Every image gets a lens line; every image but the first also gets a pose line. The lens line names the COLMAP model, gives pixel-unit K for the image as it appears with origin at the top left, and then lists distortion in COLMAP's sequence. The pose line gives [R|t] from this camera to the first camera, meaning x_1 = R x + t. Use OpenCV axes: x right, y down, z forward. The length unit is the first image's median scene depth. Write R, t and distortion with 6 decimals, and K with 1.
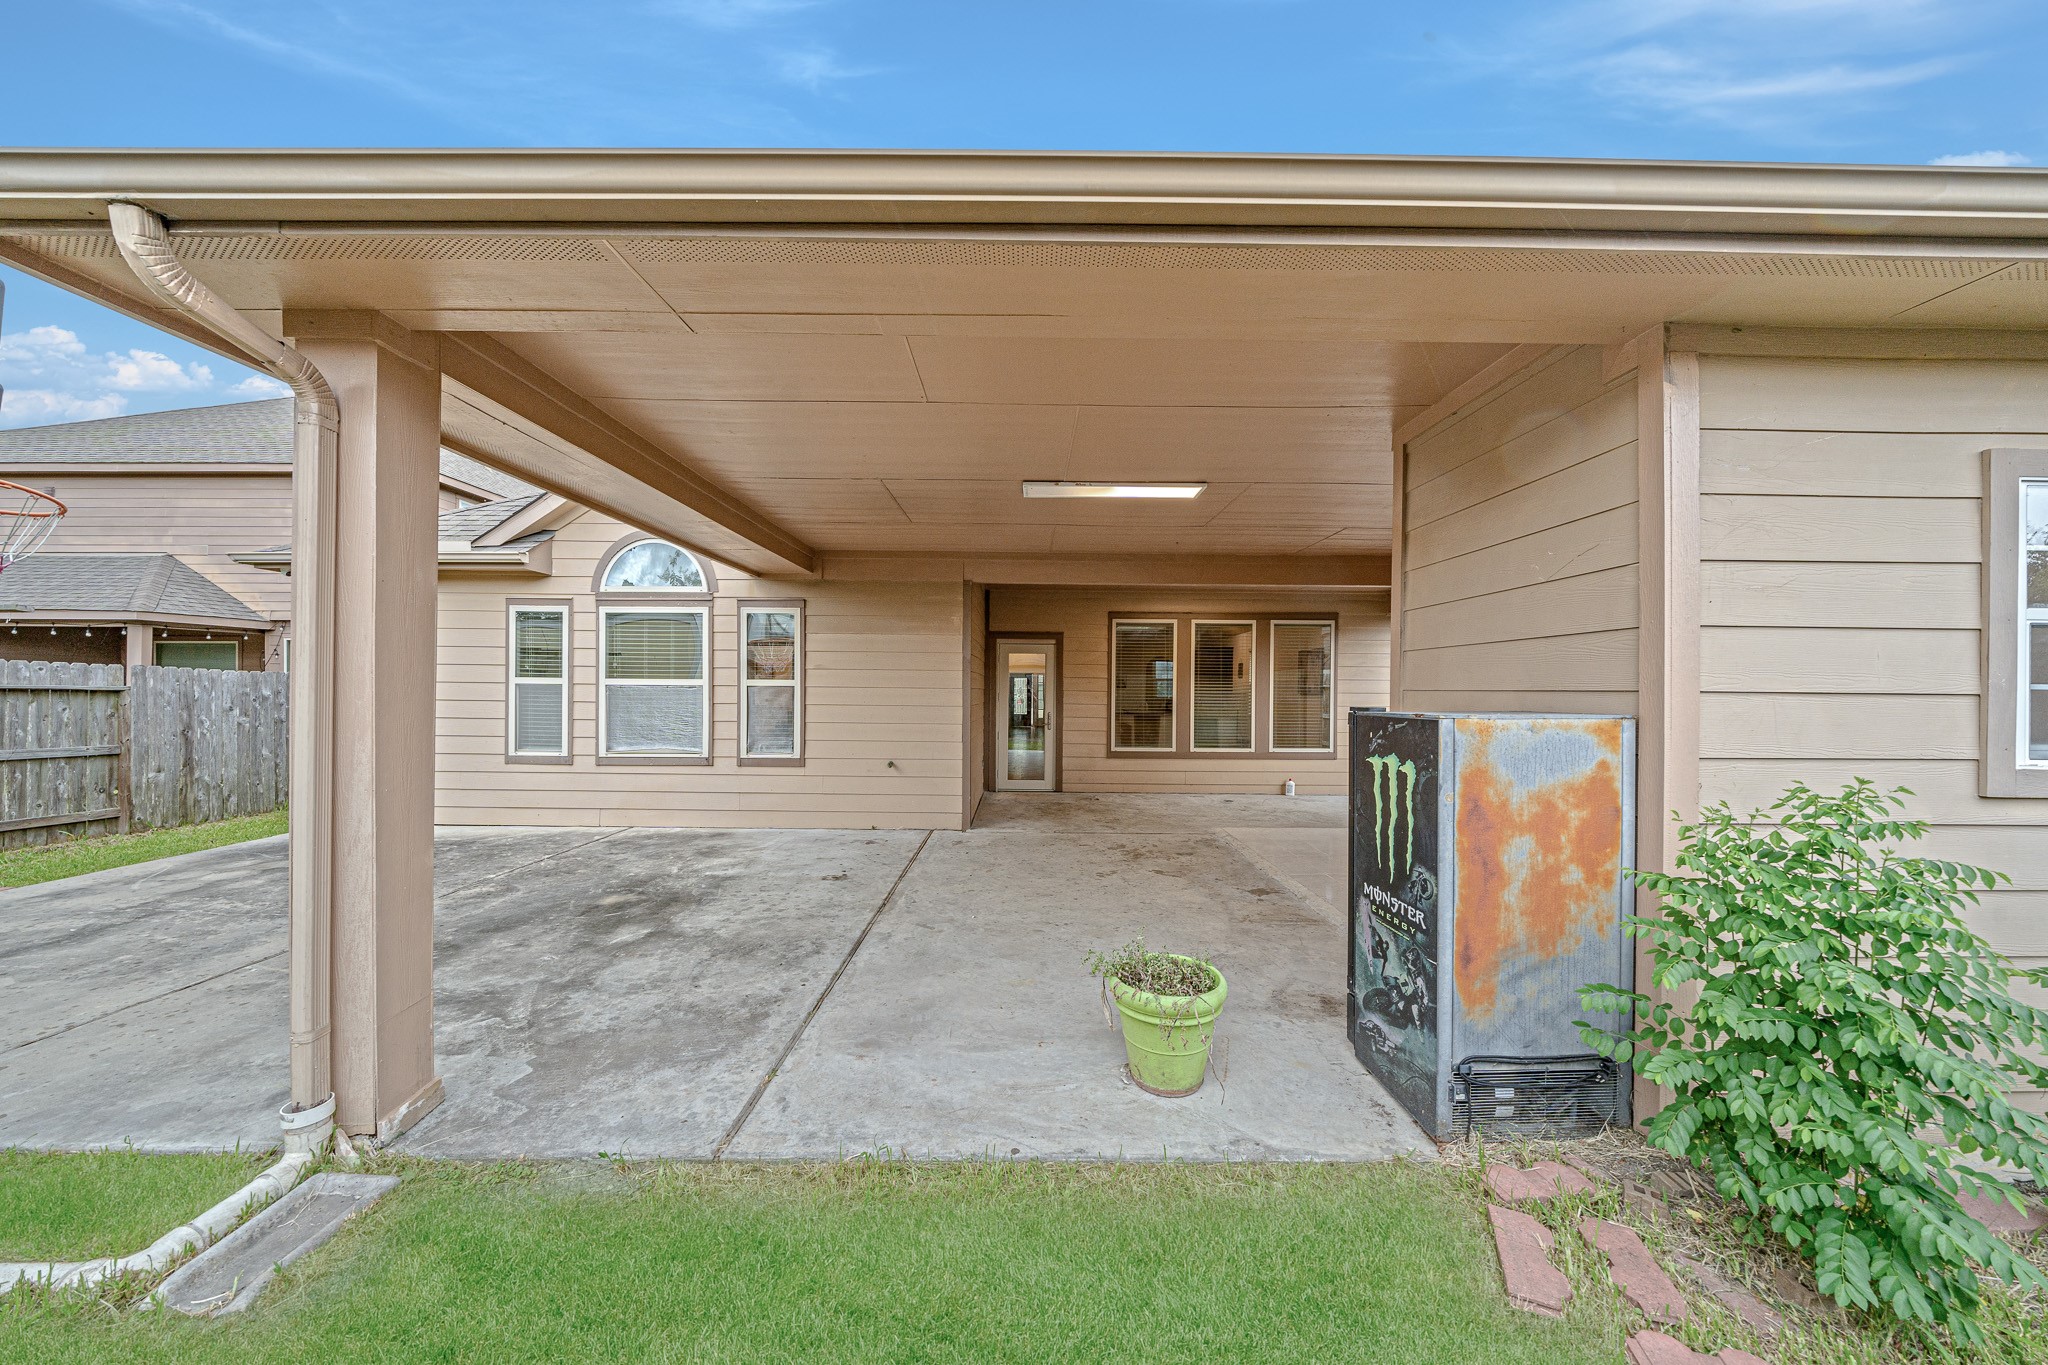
lens RADIAL K [[694.5, 0, 1020.8], [0, 694.5, 688.4], [0, 0, 1]] dist [-0.005215, -0.000129]
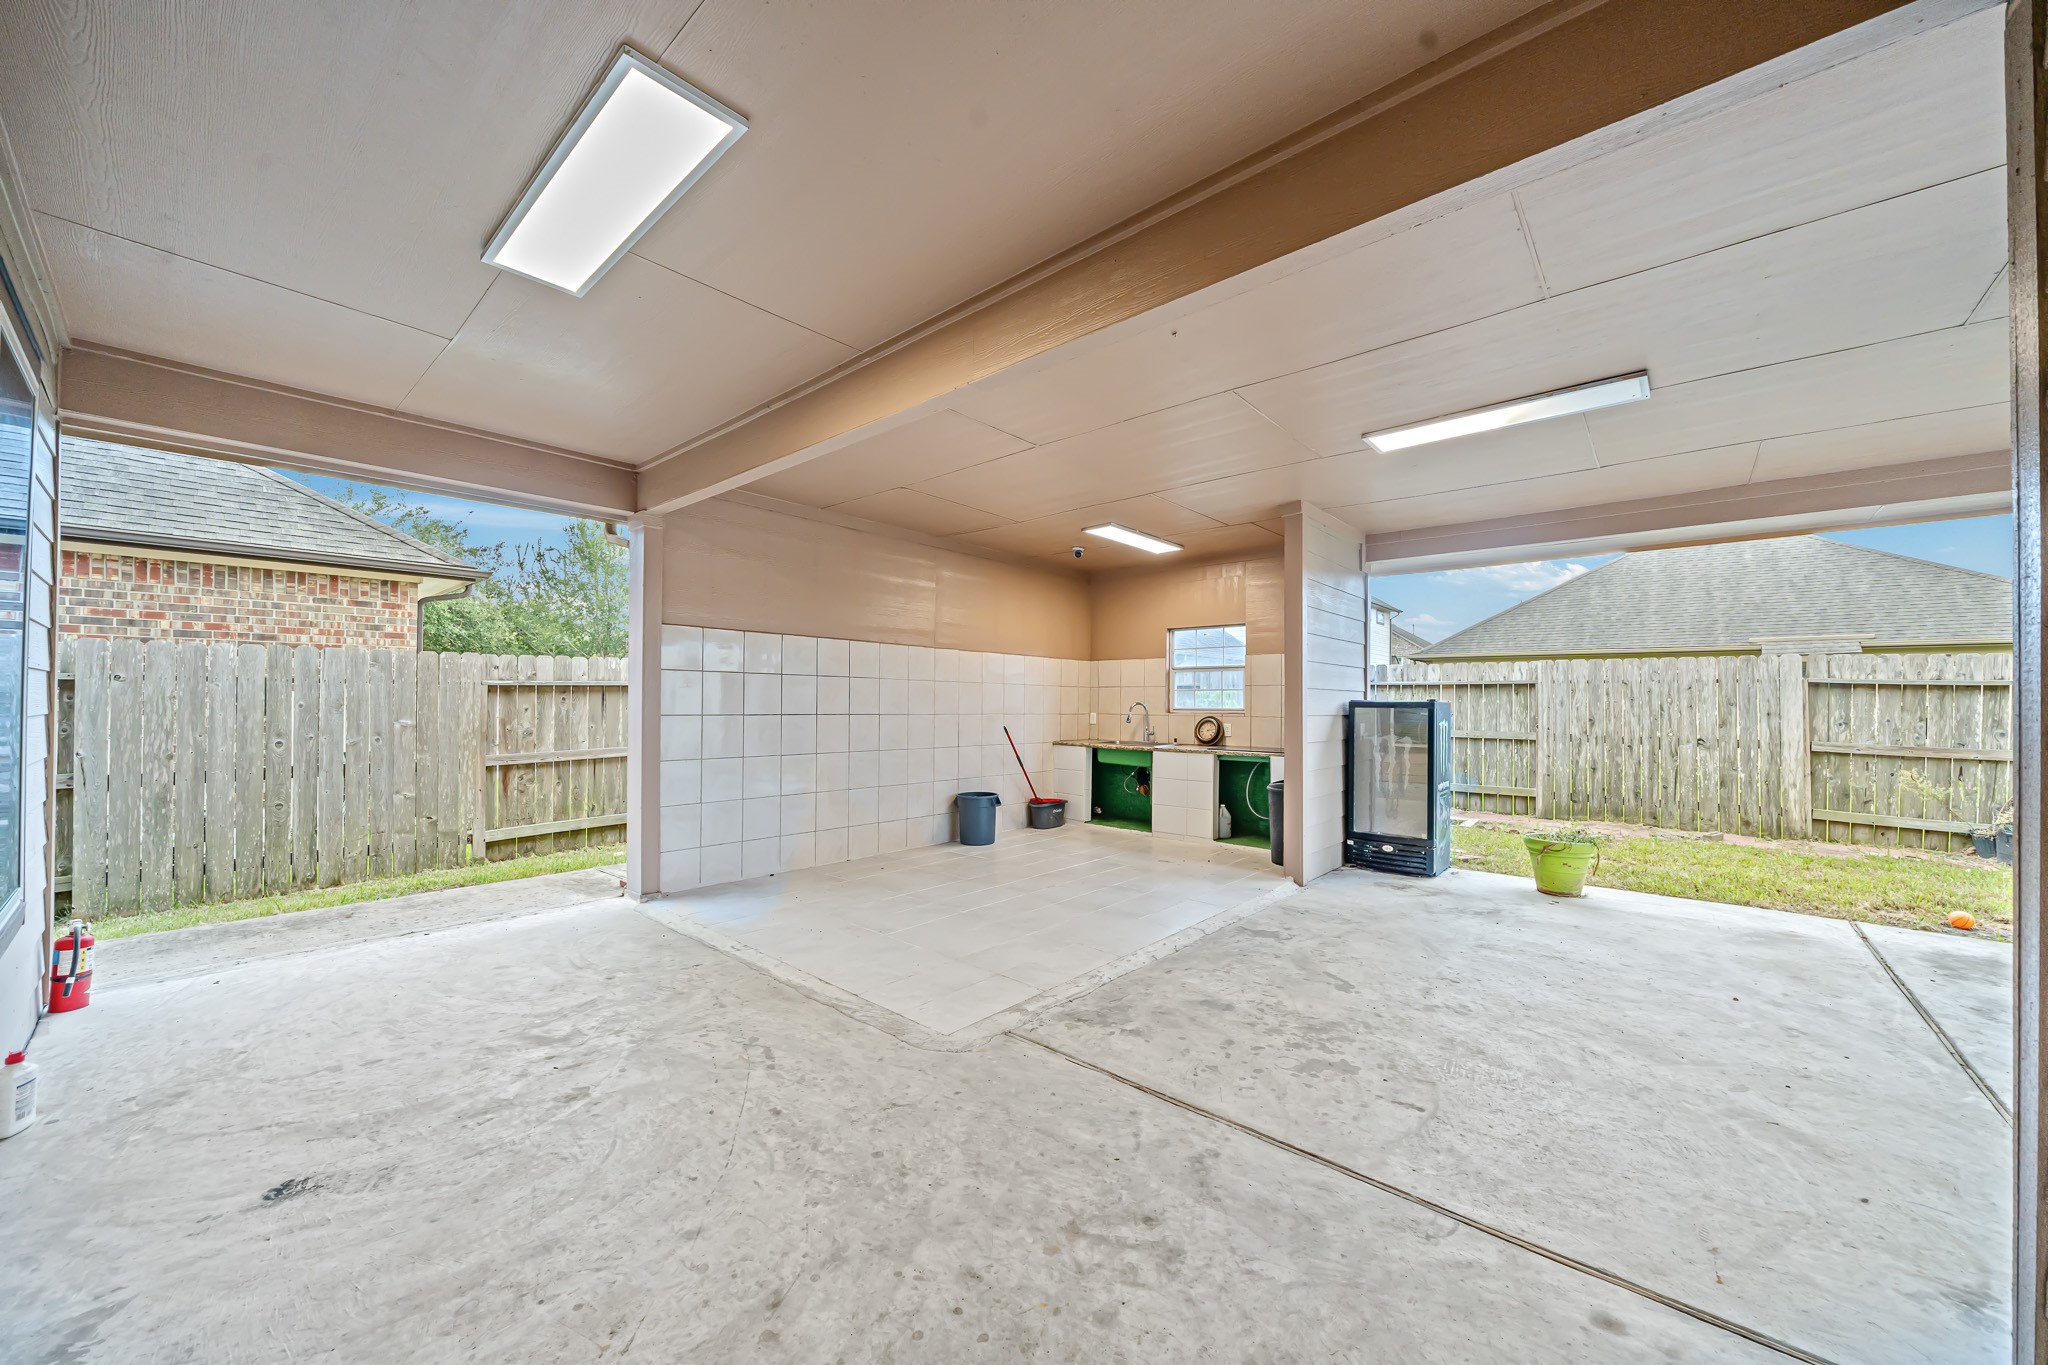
lens RADIAL K [[748.7, 0, 1025.8], [0, 748.7, 691.2], [0, 0, 1]] dist [-0.002734, -0.000275]
pose [[-0.755582, -0.004797, 0.655037, -0.010888], [-0.015716, 0.999818, -0.010807, 0.018959], [-0.654866, -0.018461, -0.755520, 1.389922]]
